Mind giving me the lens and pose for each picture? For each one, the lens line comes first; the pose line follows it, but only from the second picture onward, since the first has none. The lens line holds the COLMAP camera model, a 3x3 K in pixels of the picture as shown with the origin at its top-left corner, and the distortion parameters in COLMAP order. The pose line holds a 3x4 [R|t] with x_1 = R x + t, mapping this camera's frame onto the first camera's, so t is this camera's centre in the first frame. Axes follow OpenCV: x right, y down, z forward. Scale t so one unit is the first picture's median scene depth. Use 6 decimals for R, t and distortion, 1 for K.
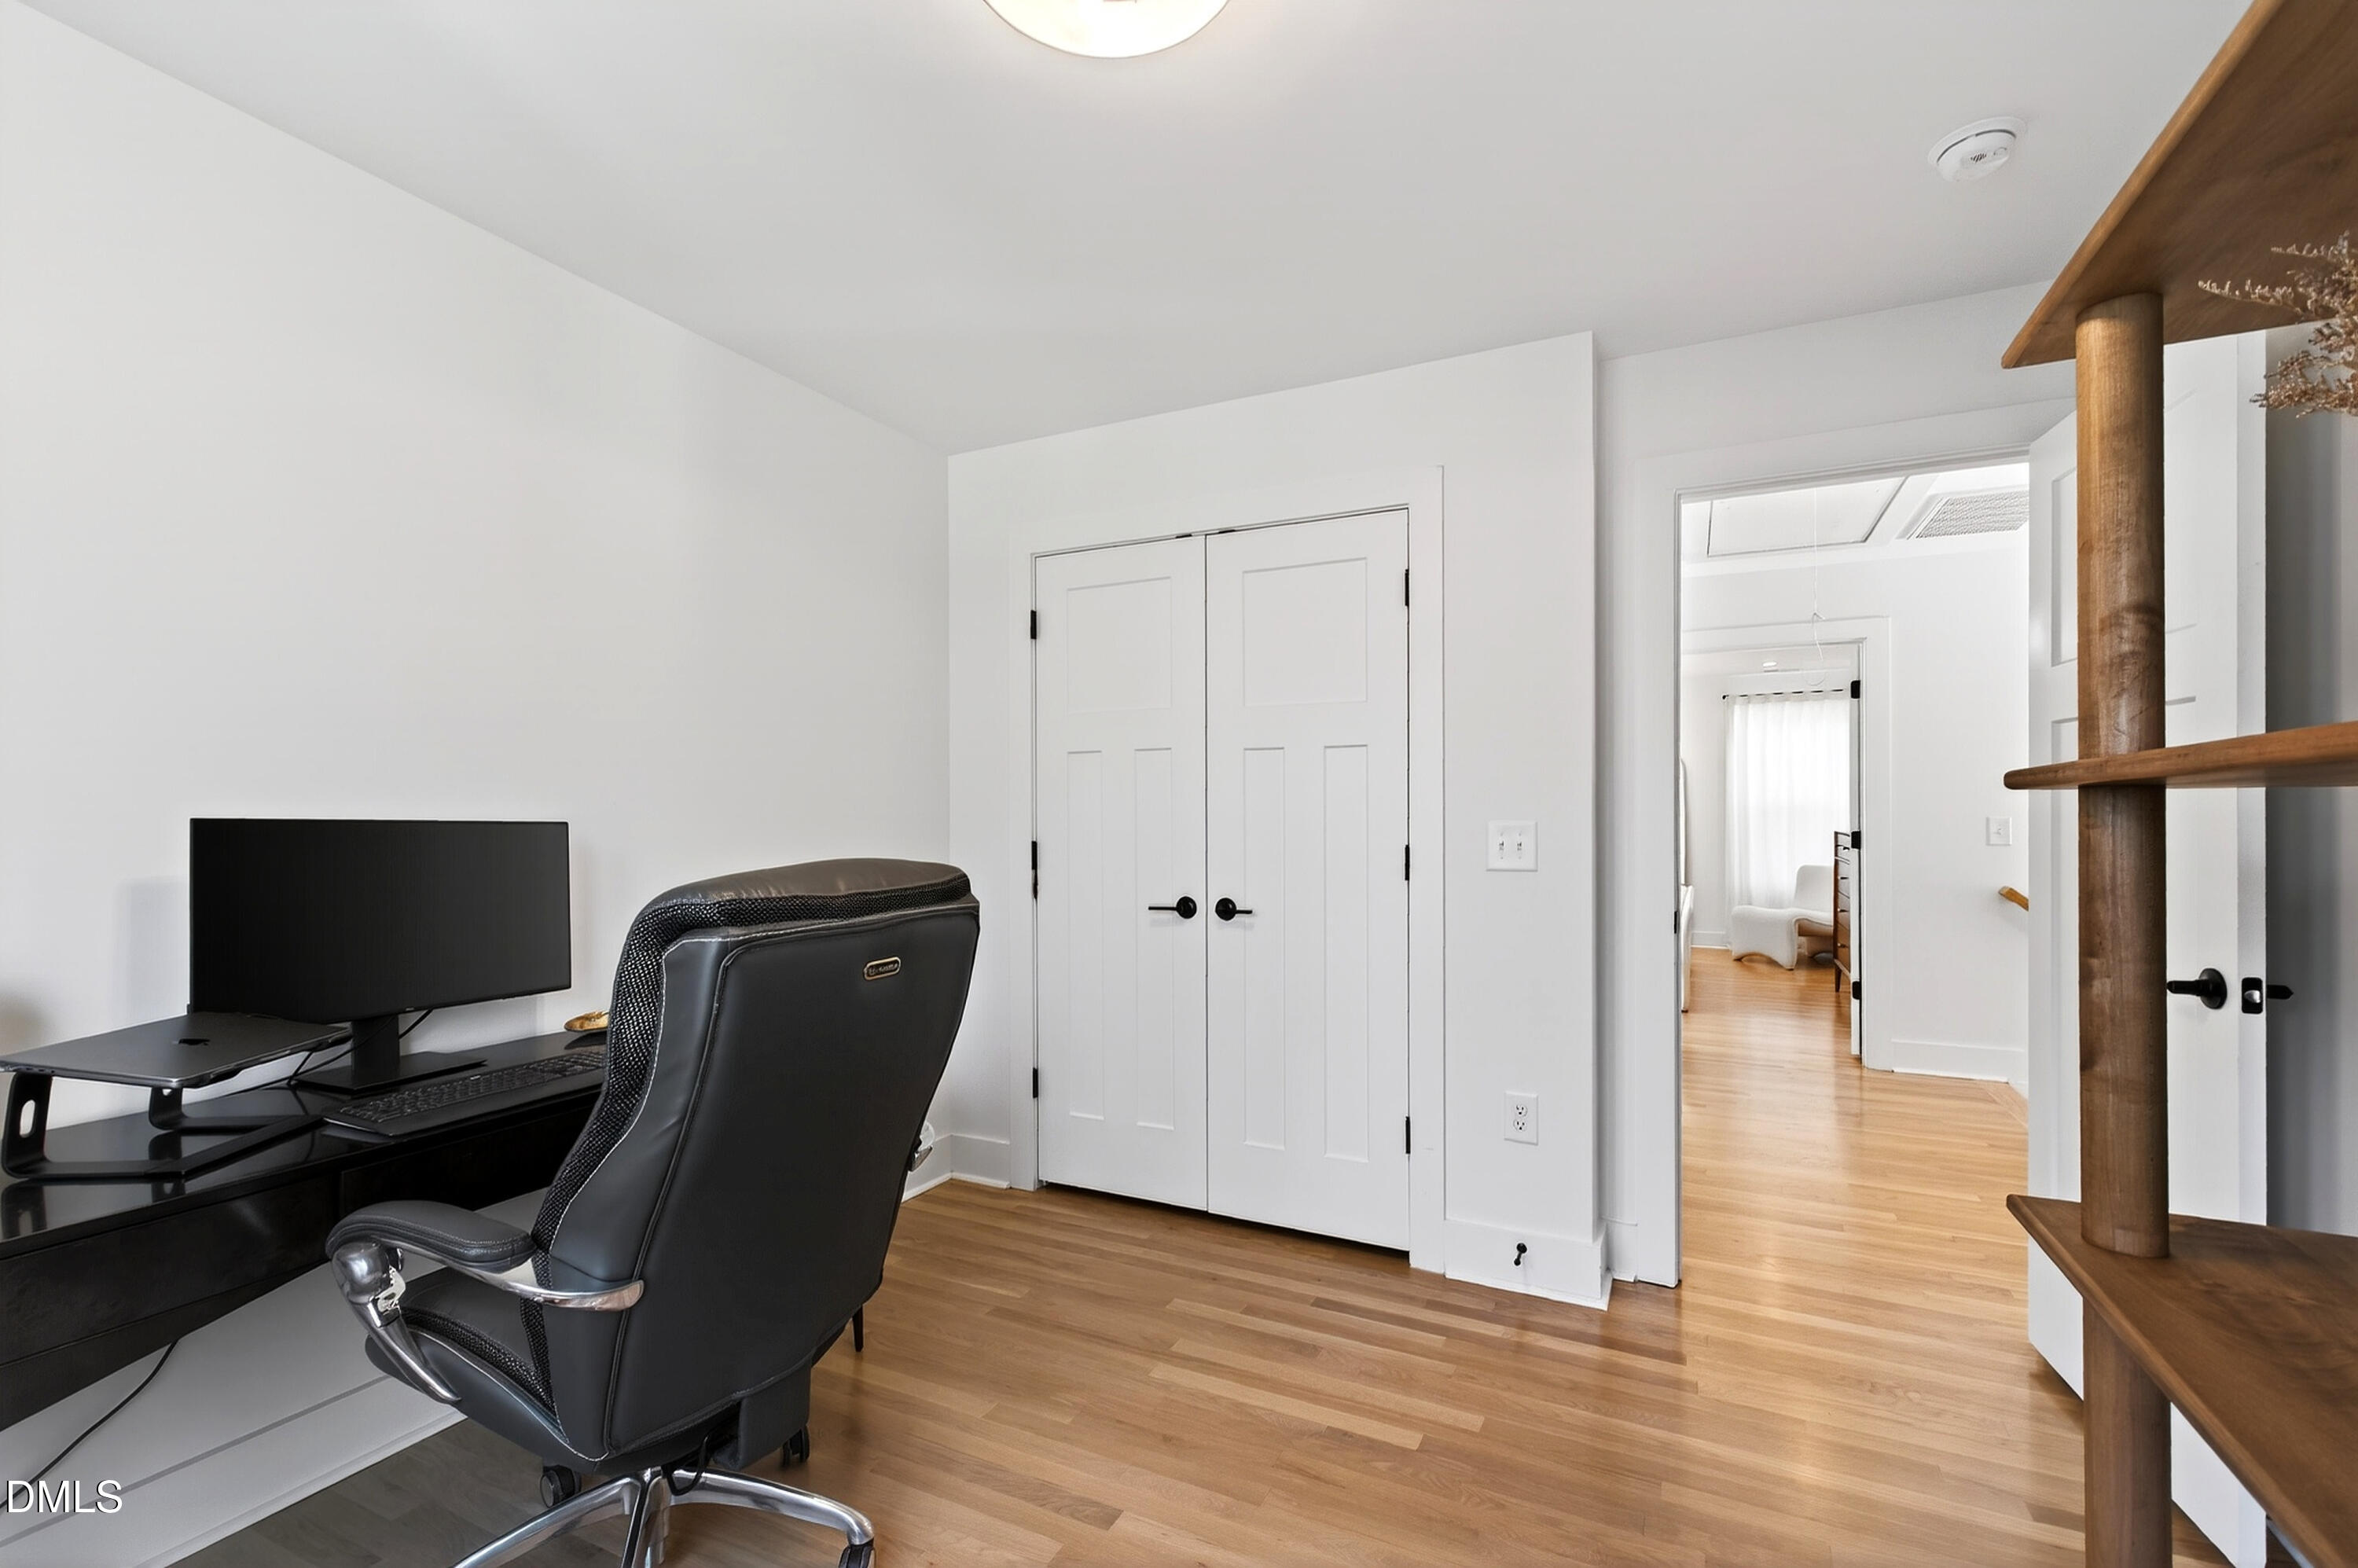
lens RADIAL K [[1036.4, 0, 1181.5], [0, 1036.4, 810.9], [0, 0, 1]] dist [-0.000106, 0.000062]
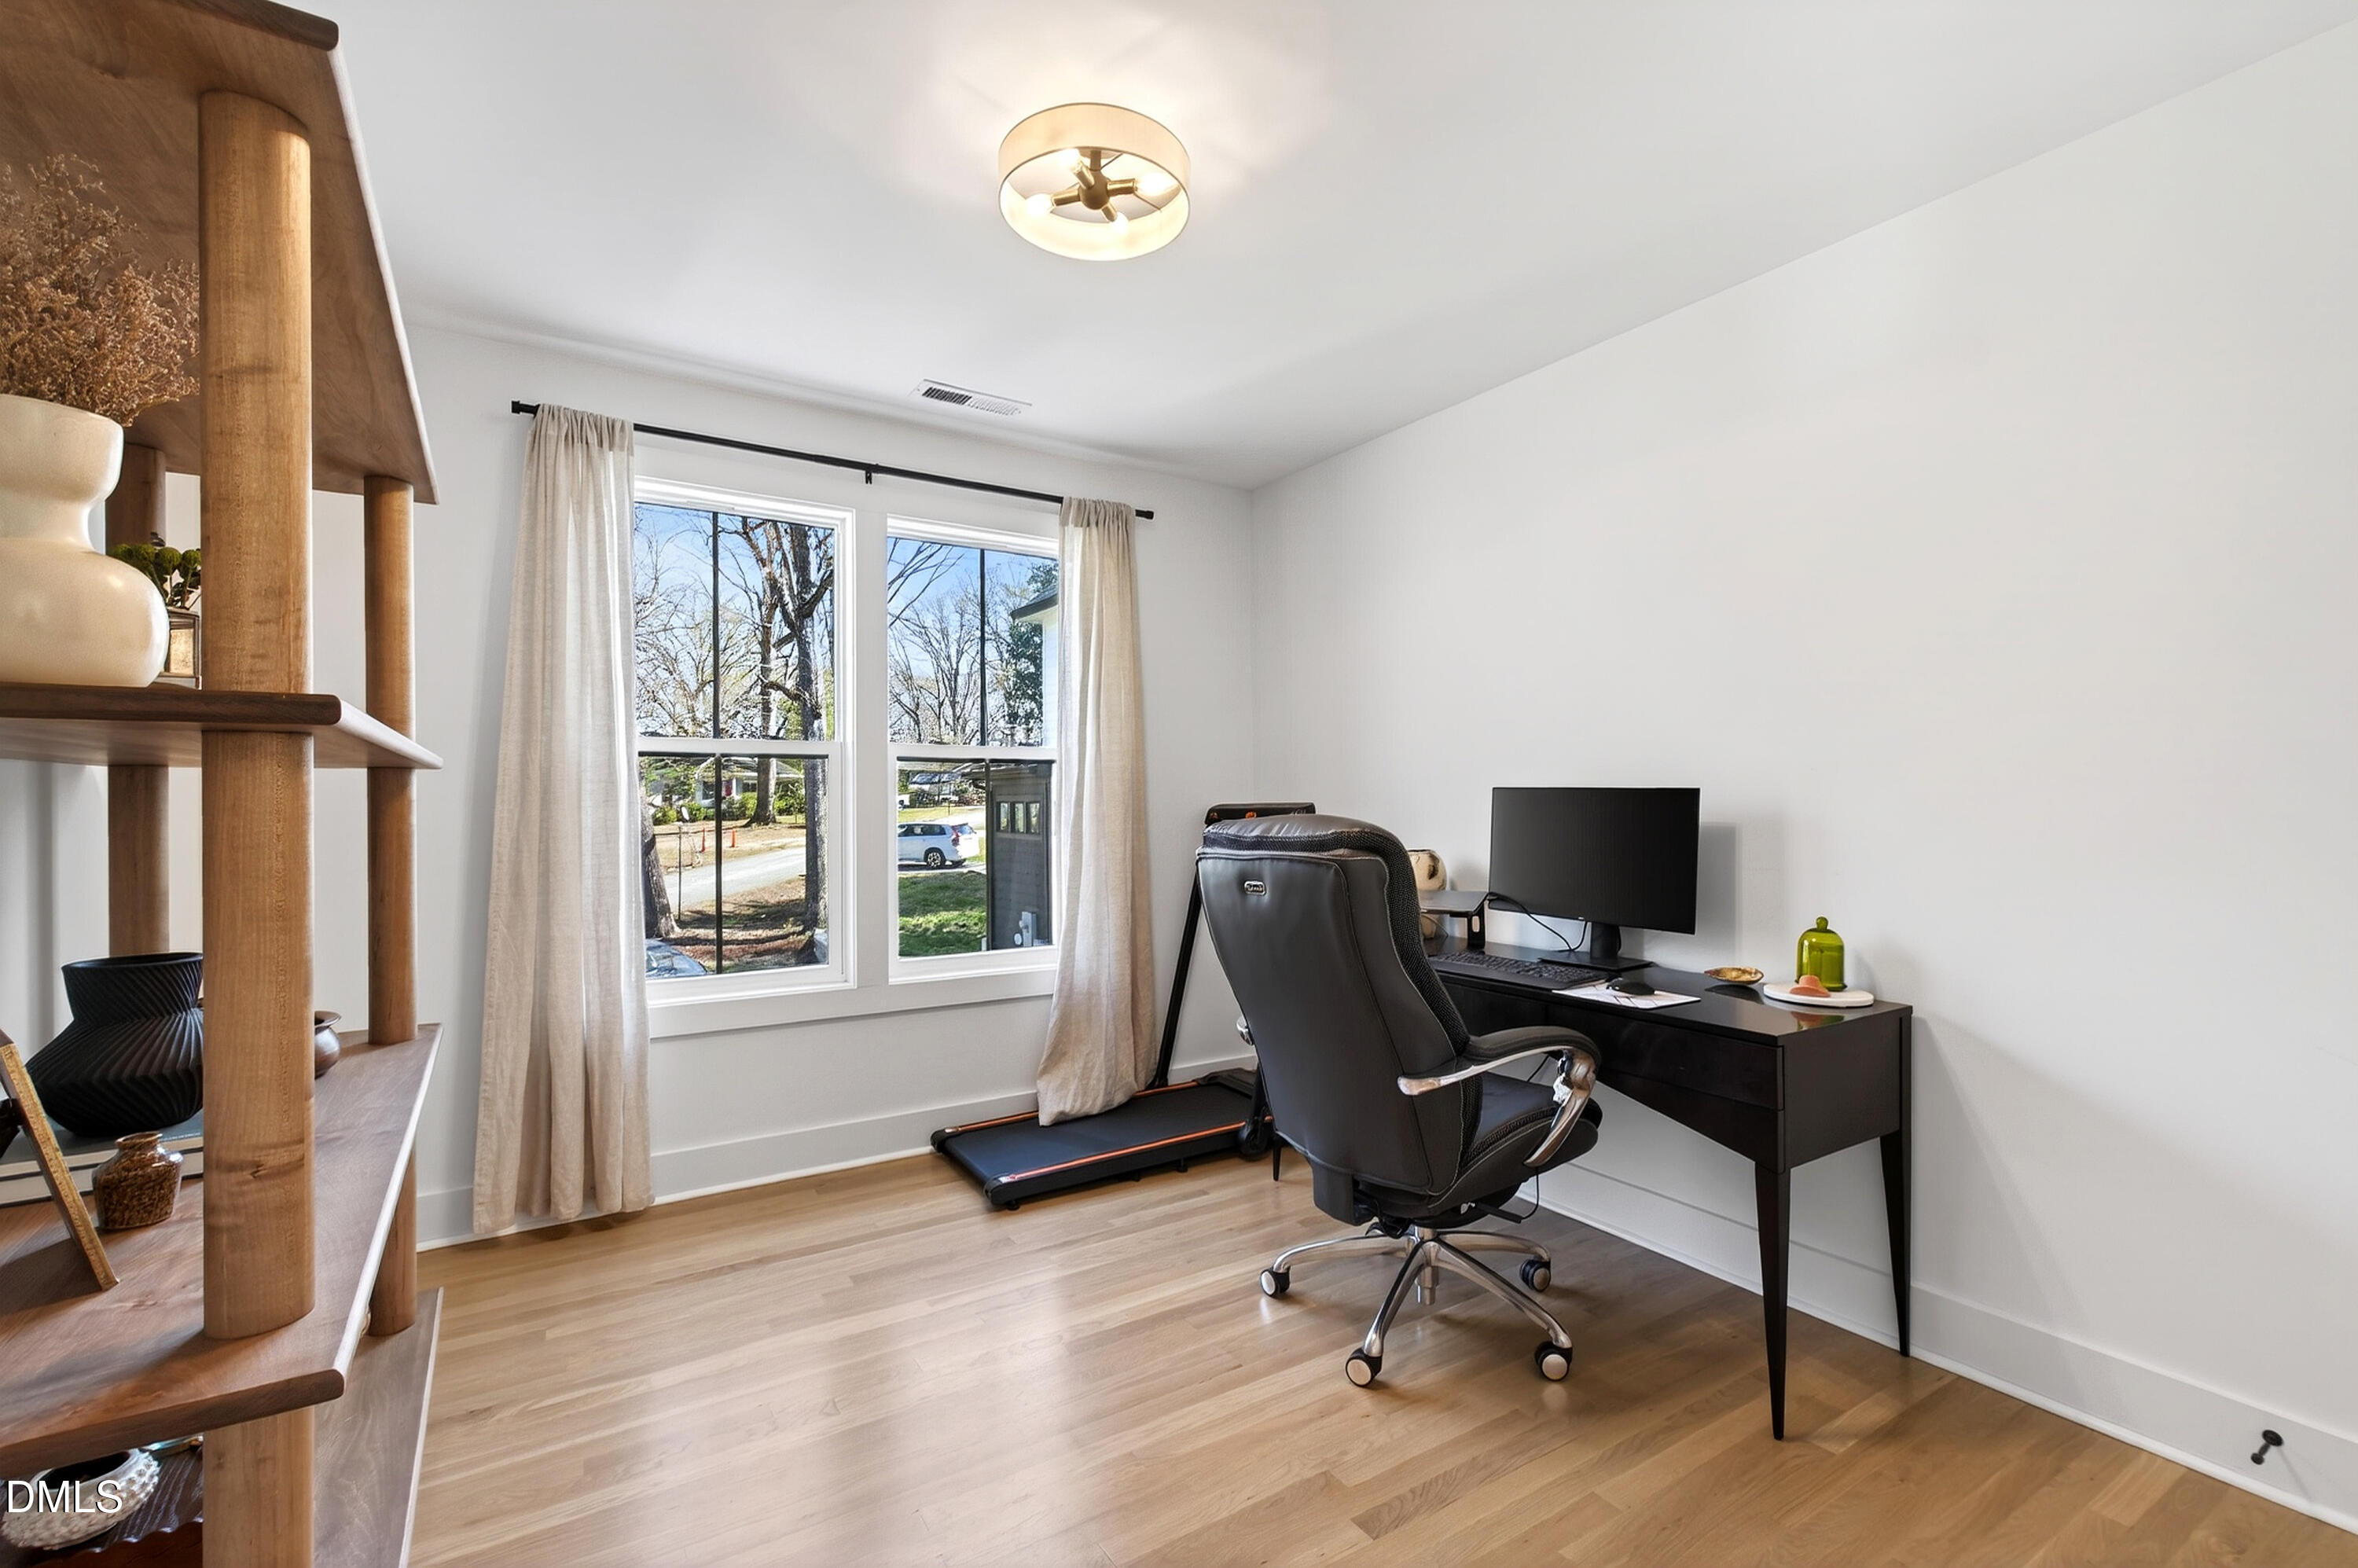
lens RADIAL K [[1036.4, 0, 1181.5], [0, 1036.4, 810.9], [0, 0, 1]] dist [-0.000106, 0.000062]
pose [[-0.520501, 0.010921, -0.853791, 0.743400], [0.000625, 0.999923, 0.012409, 0.023165], [0.853861, 0.005925, -0.520468, 1.225015]]
